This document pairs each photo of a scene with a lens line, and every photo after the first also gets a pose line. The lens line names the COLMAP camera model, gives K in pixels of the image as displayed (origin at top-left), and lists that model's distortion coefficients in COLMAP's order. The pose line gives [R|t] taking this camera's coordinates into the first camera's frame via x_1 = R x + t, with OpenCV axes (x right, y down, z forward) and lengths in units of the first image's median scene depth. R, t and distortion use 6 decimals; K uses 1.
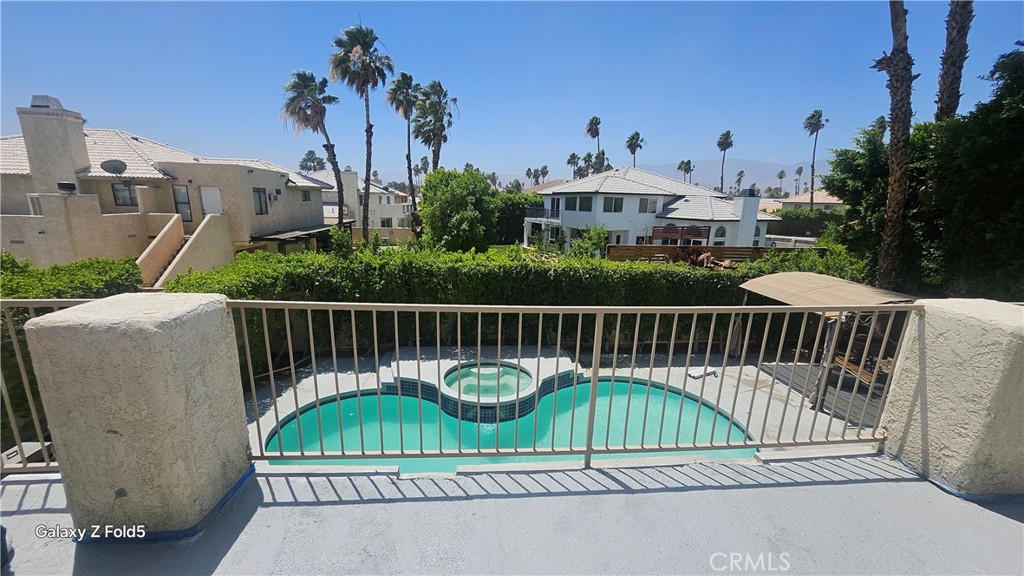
lens RADIAL K [[404.8, 0, 503.3], [0, 404.8, 290.6], [0, 0, 1]] dist [0.002381, -0.000480]
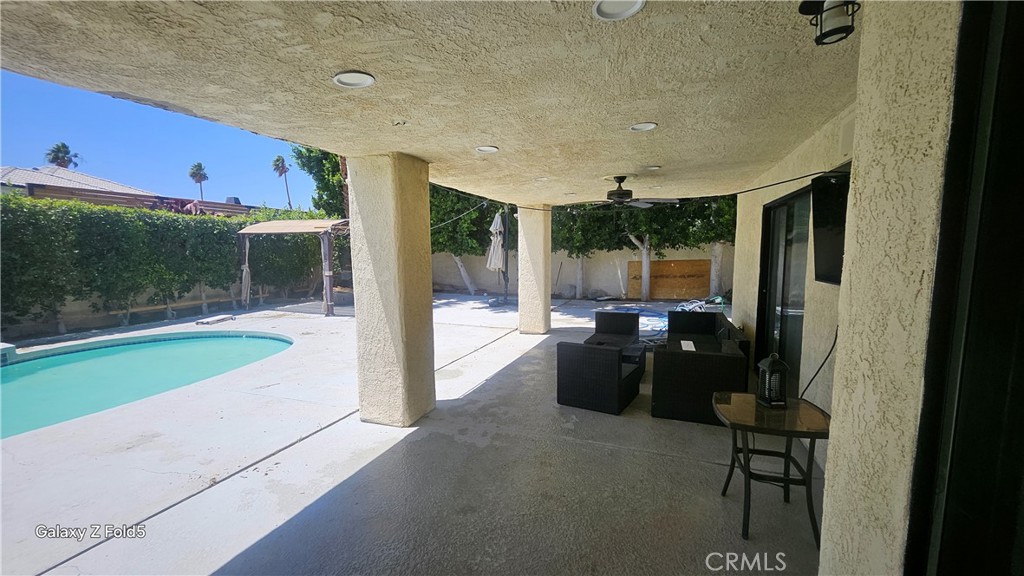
lens RADIAL K [[404.8, 0, 503.3], [0, 404.8, 290.6], [0, 0, 1]] dist [0.002381, -0.000480]
pose [[0.448267, -0.116247, 0.886309, -0.004937], [0.228345, 0.973504, 0.012193, 0.120502], [-0.864243, 0.196918, 0.462934, 0.012543]]
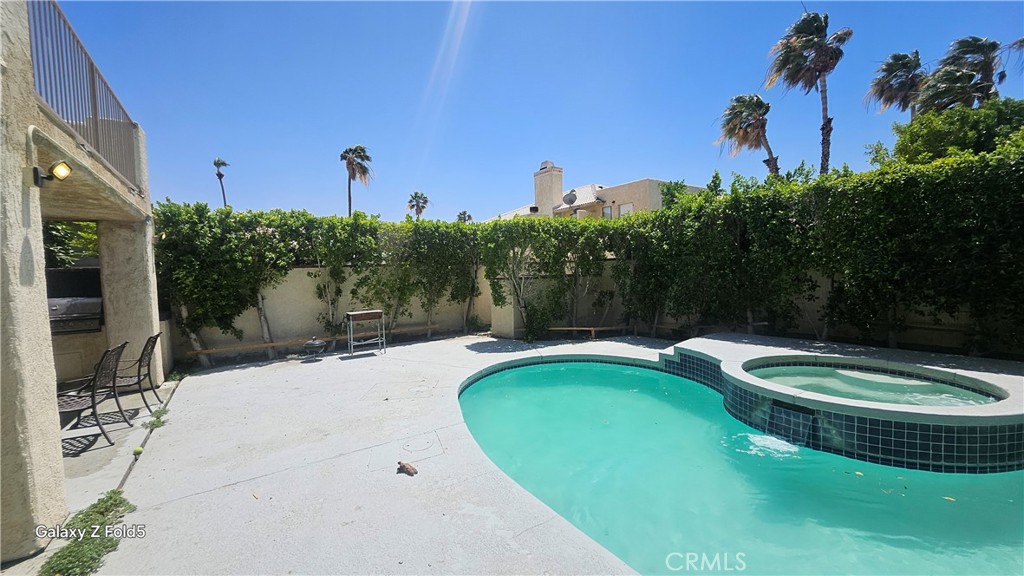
lens RADIAL K [[404.8, 0, 503.3], [0, 404.8, 290.6], [0, 0, 1]] dist [0.002381, -0.000480]
pose [[0.471192, 0.007637, -0.881998, 0.070800], [-0.165907, 0.982881, -0.080123, 0.086245], [0.866287, 0.184083, 0.464393, 0.166473]]
